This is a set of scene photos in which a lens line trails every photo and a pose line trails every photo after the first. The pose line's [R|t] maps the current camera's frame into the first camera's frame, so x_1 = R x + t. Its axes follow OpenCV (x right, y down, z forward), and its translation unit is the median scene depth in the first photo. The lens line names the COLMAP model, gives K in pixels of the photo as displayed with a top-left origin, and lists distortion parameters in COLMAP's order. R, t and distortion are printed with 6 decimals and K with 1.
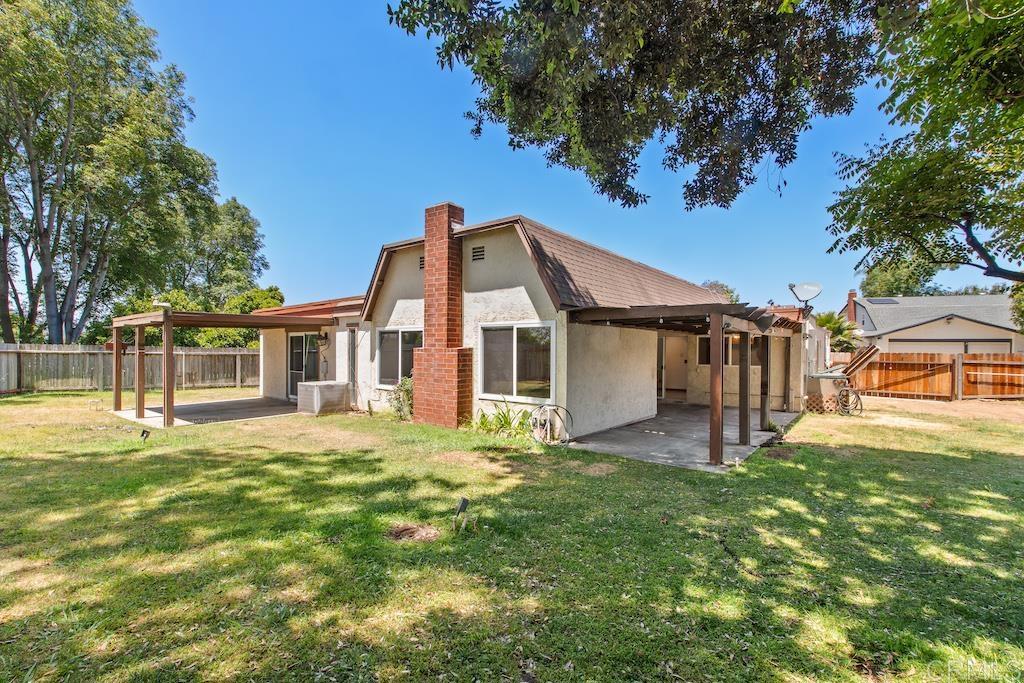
lens RADIAL K [[466.8, 0, 488.9], [0, 466.8, 355.4], [0, 0, 1]] dist [-0.001902, -0.001097]
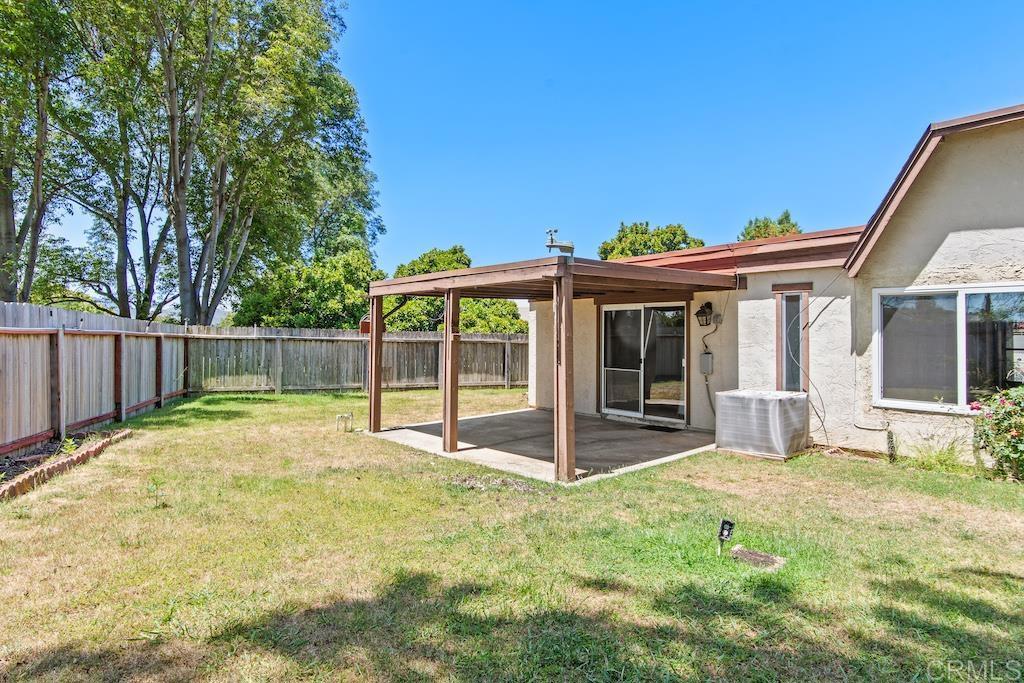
lens RADIAL K [[579.8, 0, 493.2], [0, 579.8, 330.4], [0, 0, 1]] dist [0.003718, -0.000346]
pose [[0.985364, -0.001513, -0.170455, -0.439440], [-0.002270, 0.999755, -0.022000, 0.001154], [0.170447, 0.022065, 0.985120, 0.230600]]
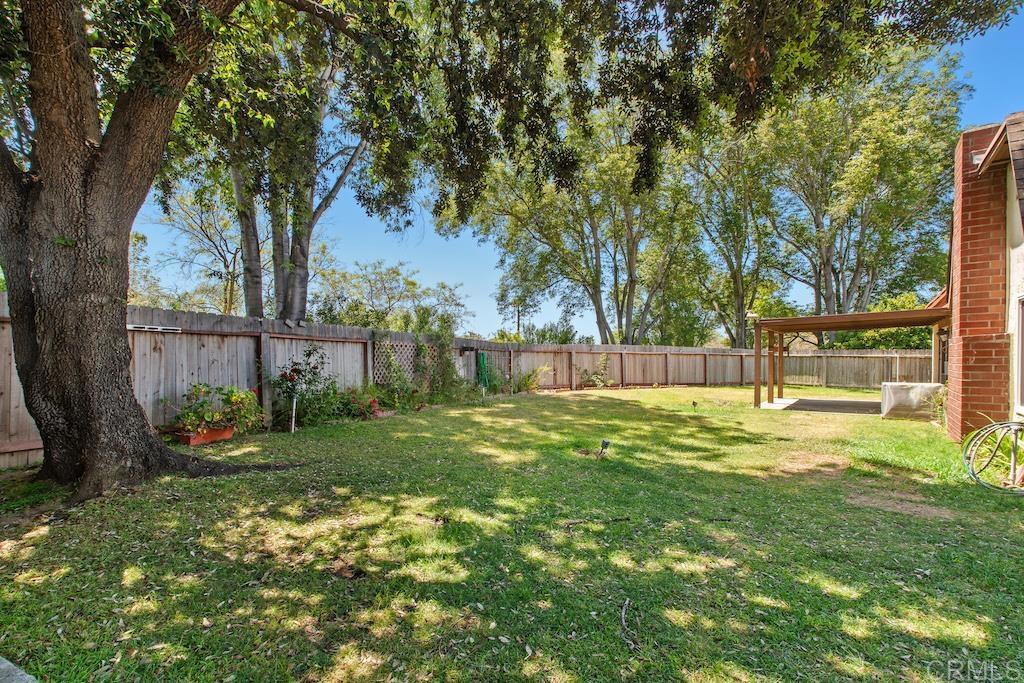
lens RADIAL K [[450.3, 0, 520.1], [0, 450.3, 362.0], [0, 0, 1]] dist [-0.002233, -0.000427]
pose [[0.042884, 0.003174, -0.999075, 0.369048], [-0.009215, 0.999954, 0.002782, 0.017795], [0.999038, 0.009087, 0.042911, 0.186600]]
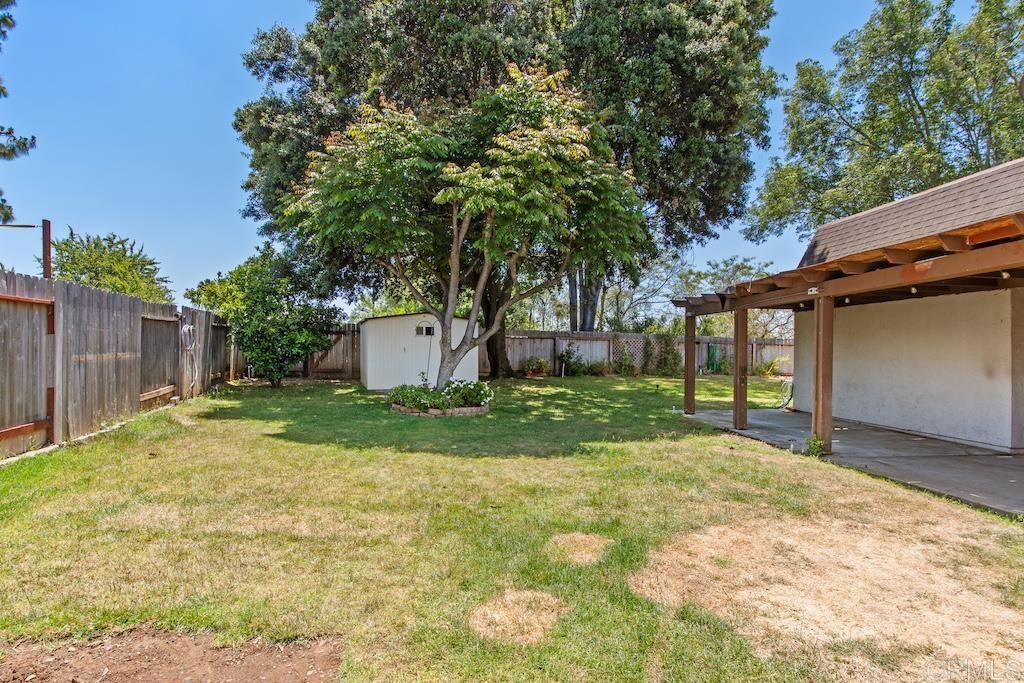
lens RADIAL K [[498.8, 0, 512.0], [0, 498.8, 341.5], [0, 0, 1]] dist [-0.000971, -0.000136]
pose [[-0.706234, -0.024222, -0.707564, 0.882701], [-0.027088, 0.999607, -0.007182, 0.015081], [0.707460, 0.014094, -0.706613, 0.771091]]
